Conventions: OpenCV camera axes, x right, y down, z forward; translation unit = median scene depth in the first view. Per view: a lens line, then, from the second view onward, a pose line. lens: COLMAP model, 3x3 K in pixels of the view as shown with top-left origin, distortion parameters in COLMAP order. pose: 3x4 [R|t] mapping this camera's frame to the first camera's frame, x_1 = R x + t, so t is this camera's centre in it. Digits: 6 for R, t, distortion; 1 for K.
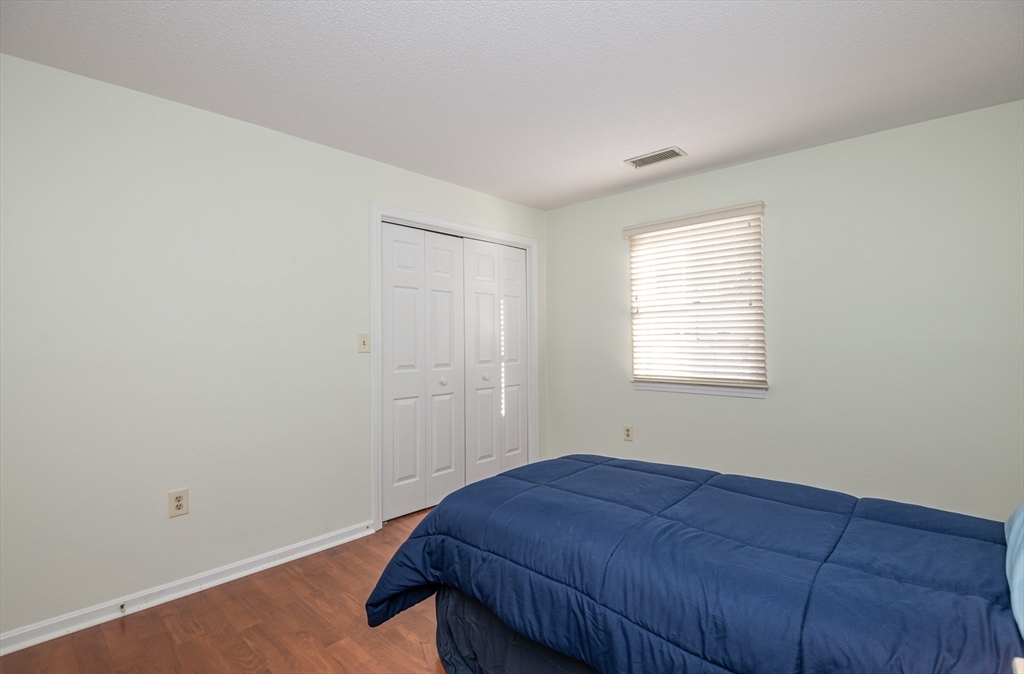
lens RADIAL K [[474.6, 0, 512.0], [0, 474.6, 337.0], [0, 0, 1]] dist [0.000602, 0.000030]
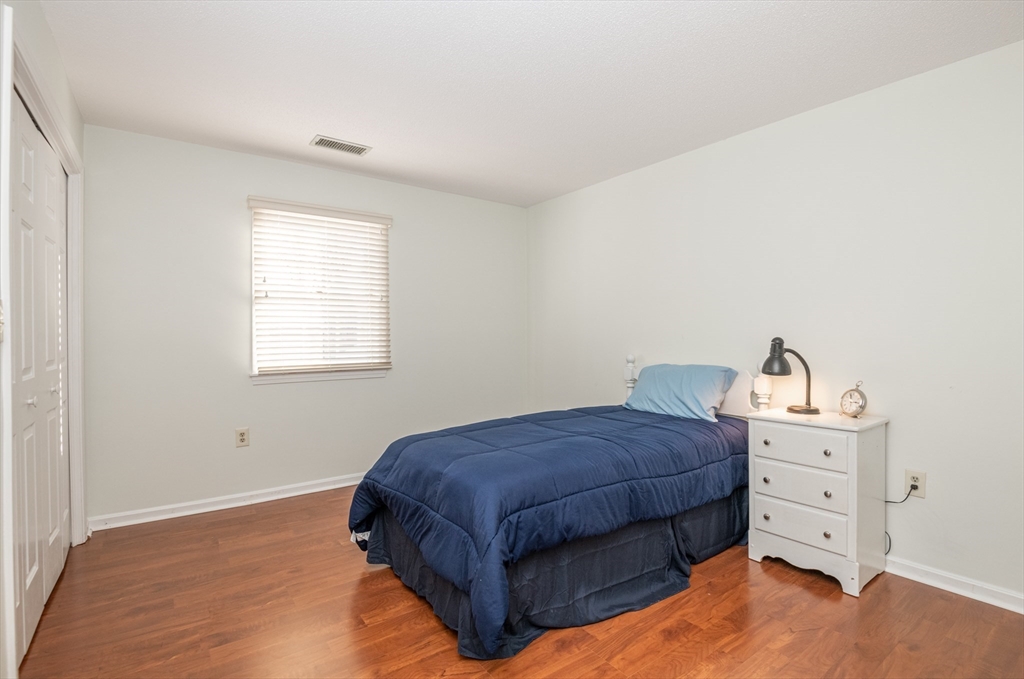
lens RADIAL K [[477.4, 0, 508.2], [0, 477.4, 338.6], [0, 0, 1]] dist [0.012596, -0.024761]
pose [[0.207894, -0.002101, 0.978149, -0.608938], [-0.002154, 0.999994, 0.002606, 0.027060], [-0.978149, -0.002649, 0.207889, 0.436660]]
